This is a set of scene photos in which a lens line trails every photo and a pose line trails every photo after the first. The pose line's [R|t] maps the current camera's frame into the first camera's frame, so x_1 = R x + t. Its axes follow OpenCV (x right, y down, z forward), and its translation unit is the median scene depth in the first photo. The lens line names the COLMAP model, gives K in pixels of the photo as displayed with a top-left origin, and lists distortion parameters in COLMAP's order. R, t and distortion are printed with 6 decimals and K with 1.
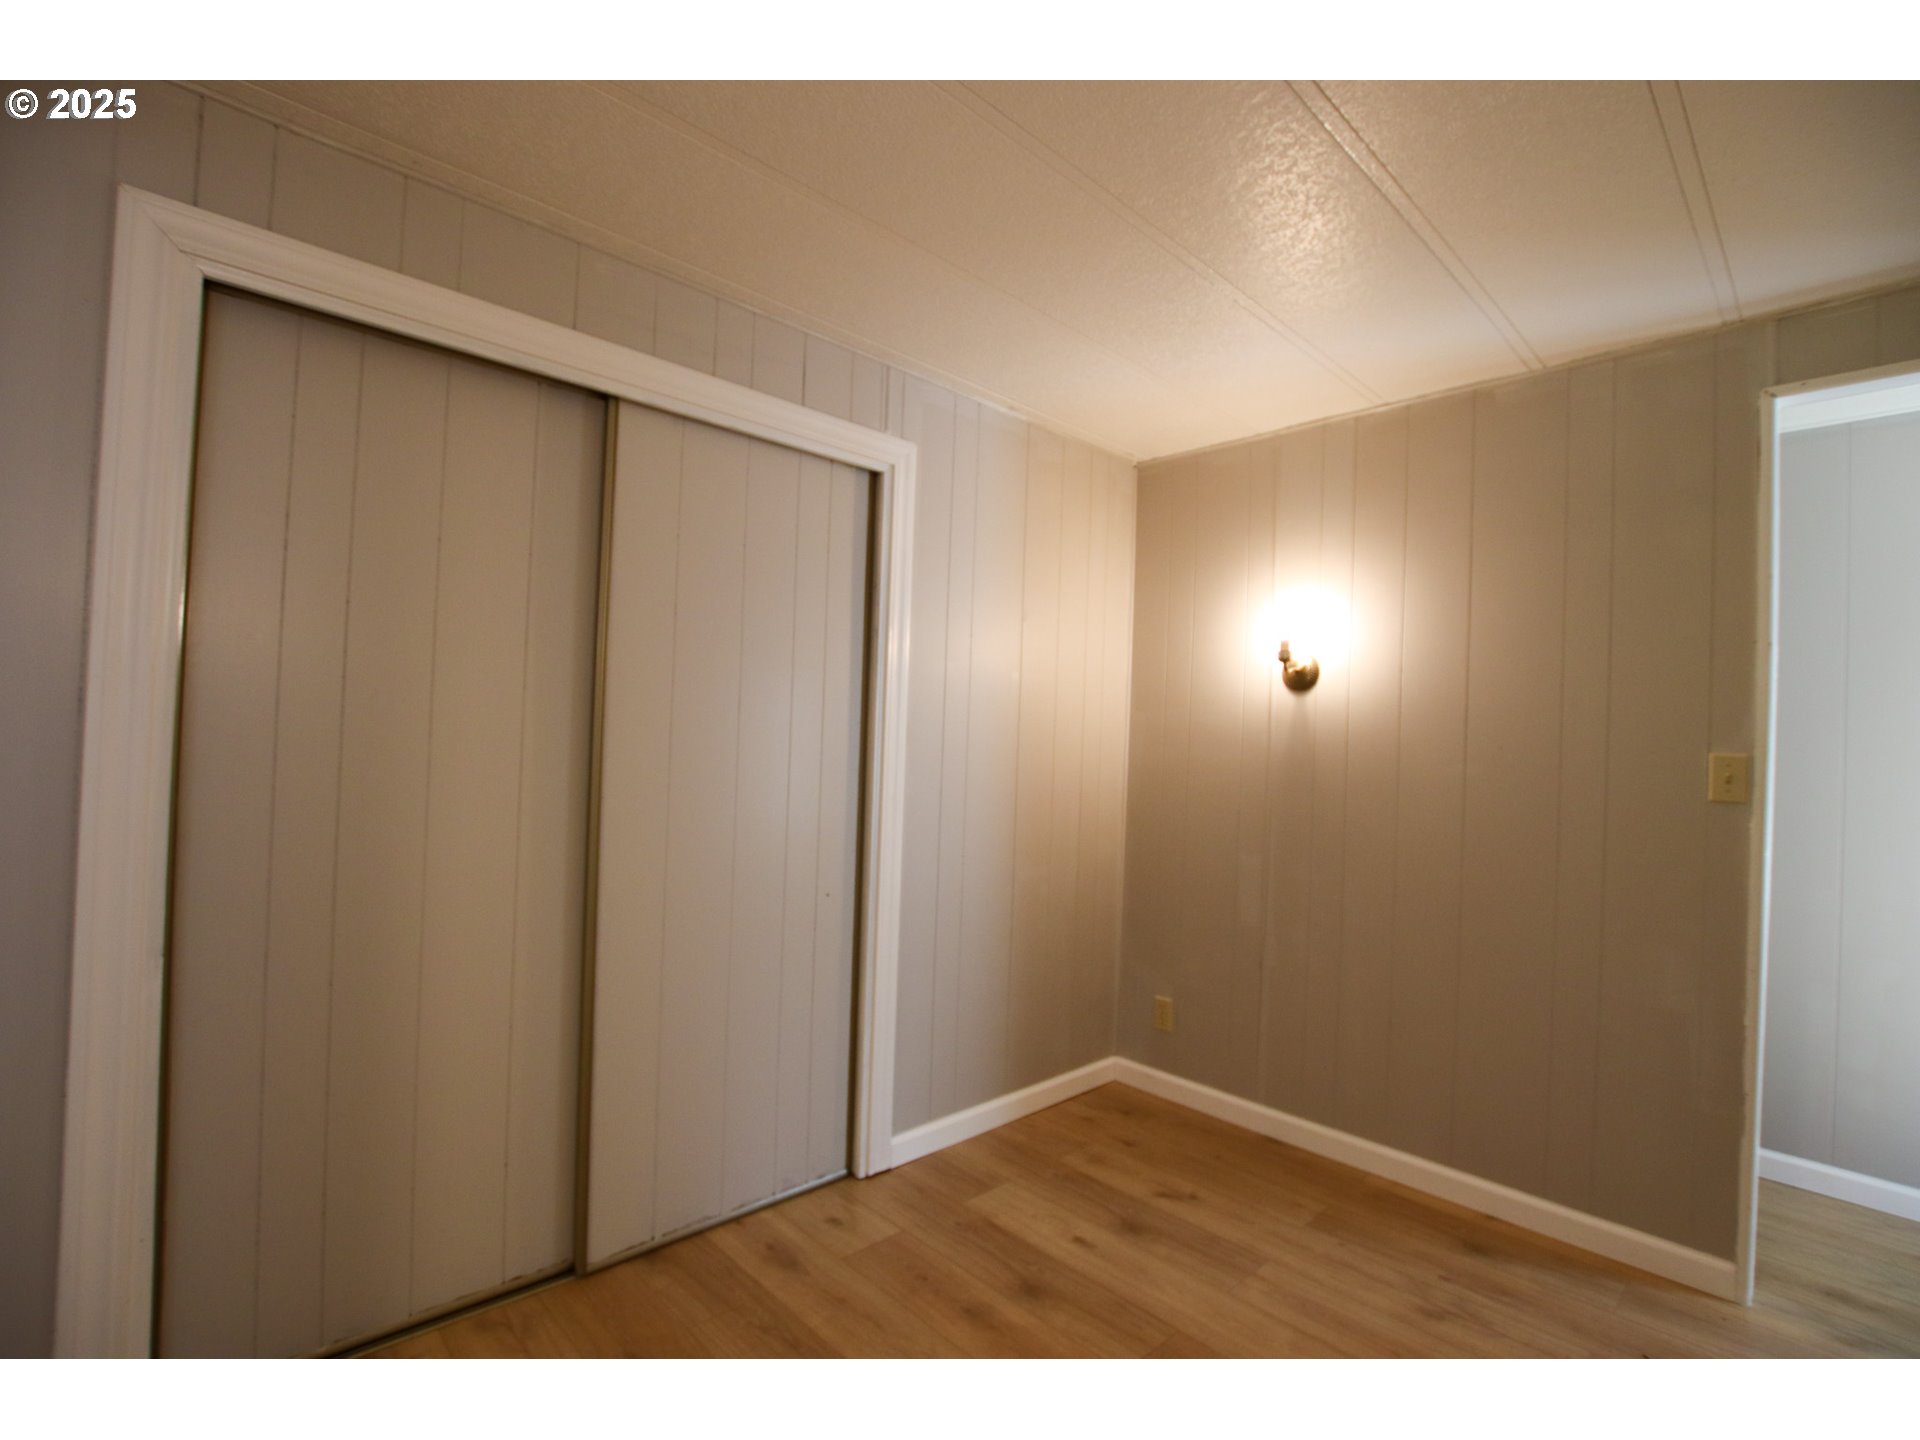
lens RADIAL K [[894.9, 0, 954.9], [0, 894.9, 724.4], [0, 0, 1]] dist [-0.020533, 0.001889]
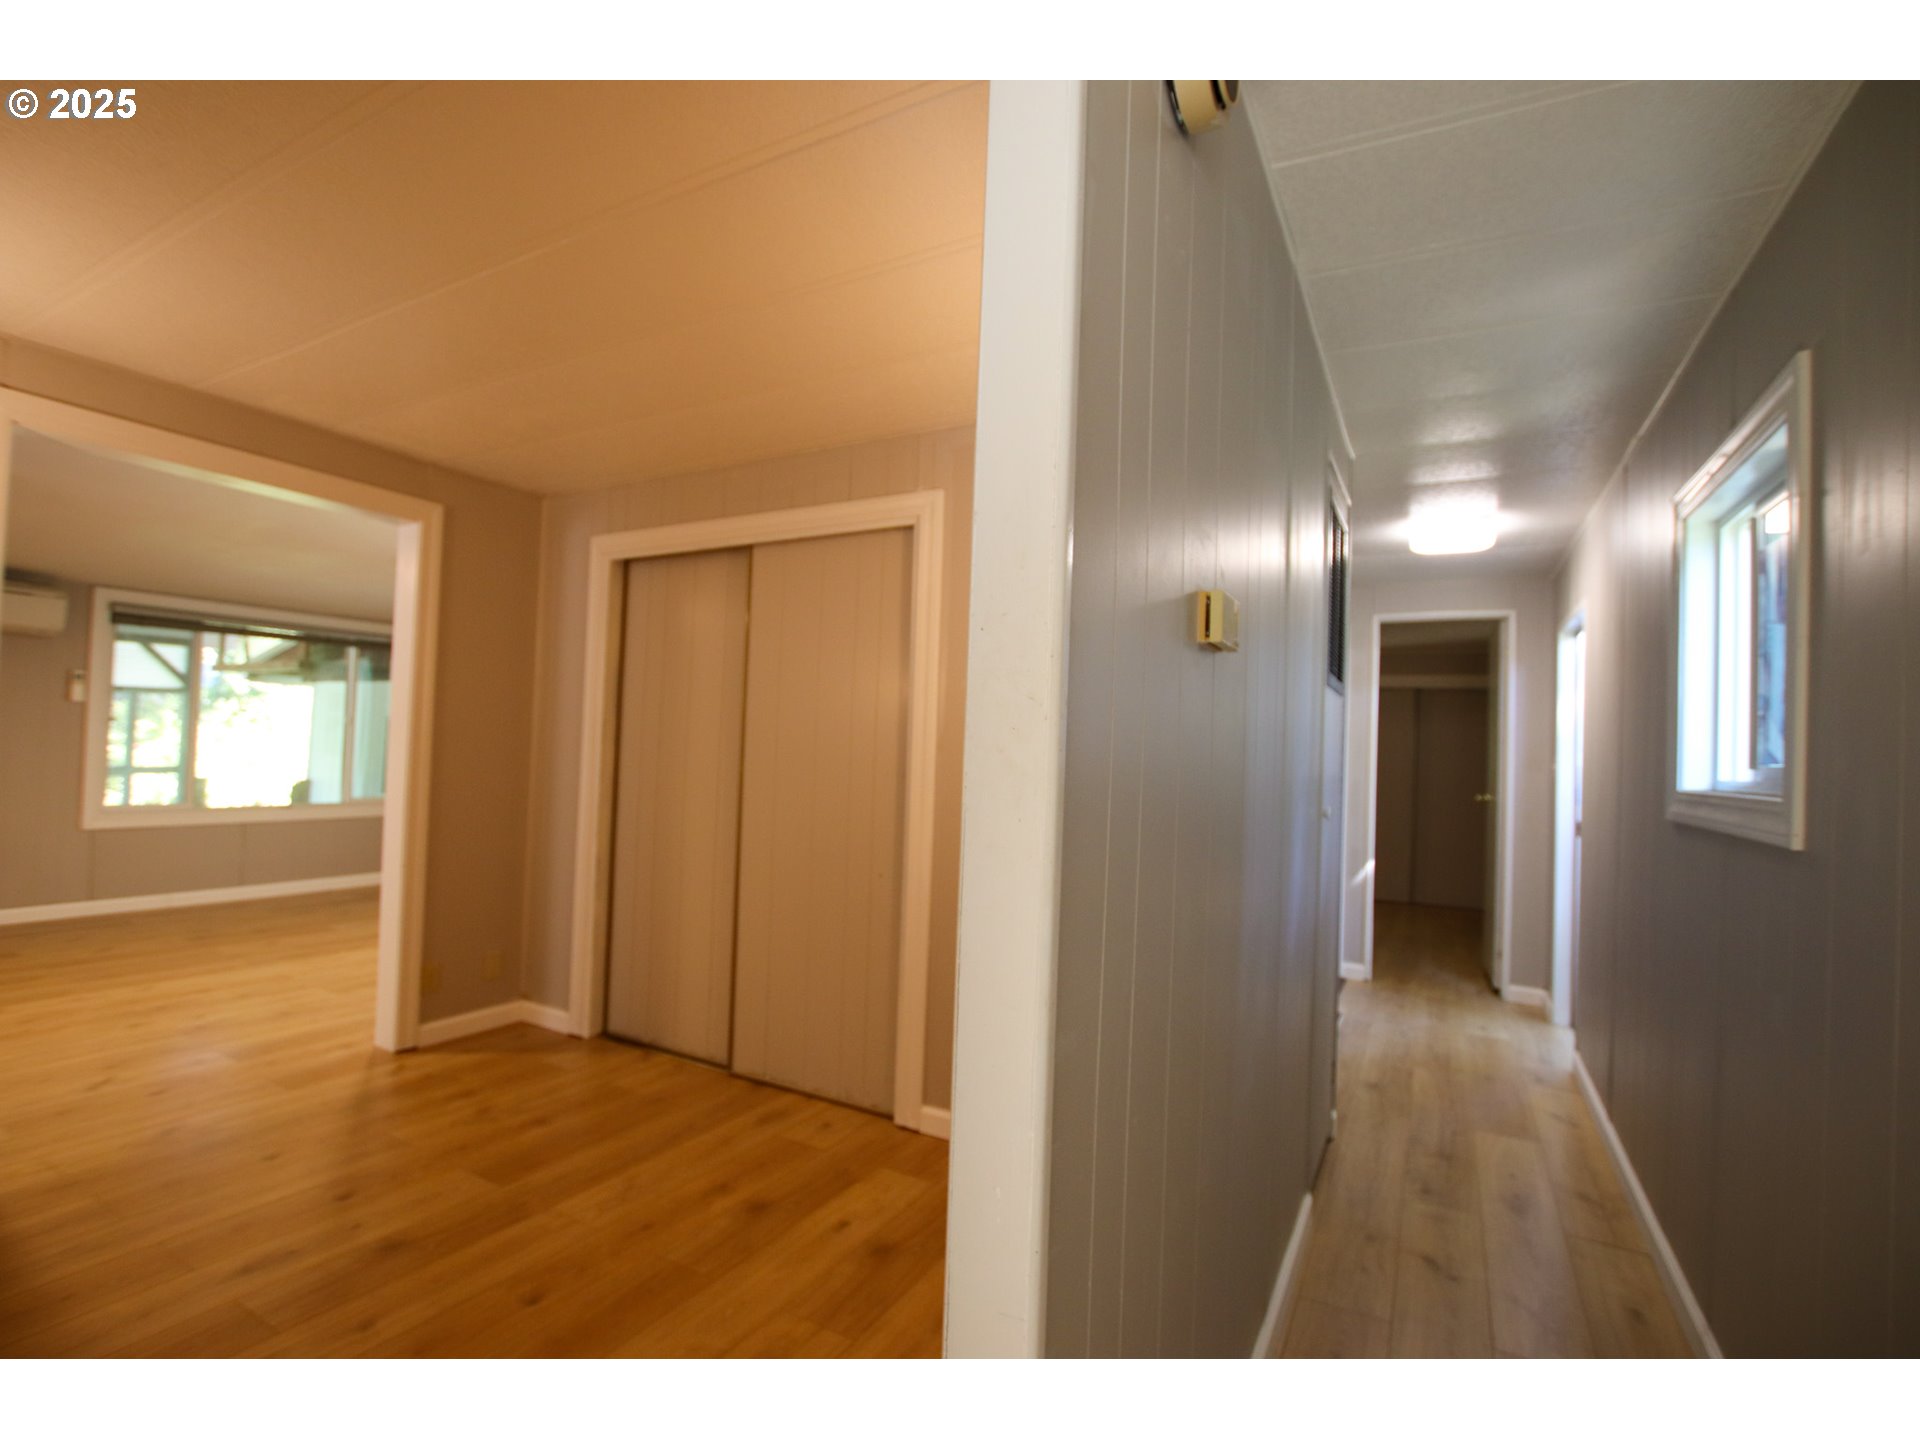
lens RADIAL K [[894.9, 0, 954.9], [0, 894.9, 724.4], [0, 0, 1]] dist [-0.020533, 0.001889]
pose [[0.302922, -0.053253, -0.951526, 1.214936], [-0.008013, 0.998260, -0.058419, 0.058334], [0.952982, 0.025321, 0.301968, 0.805846]]
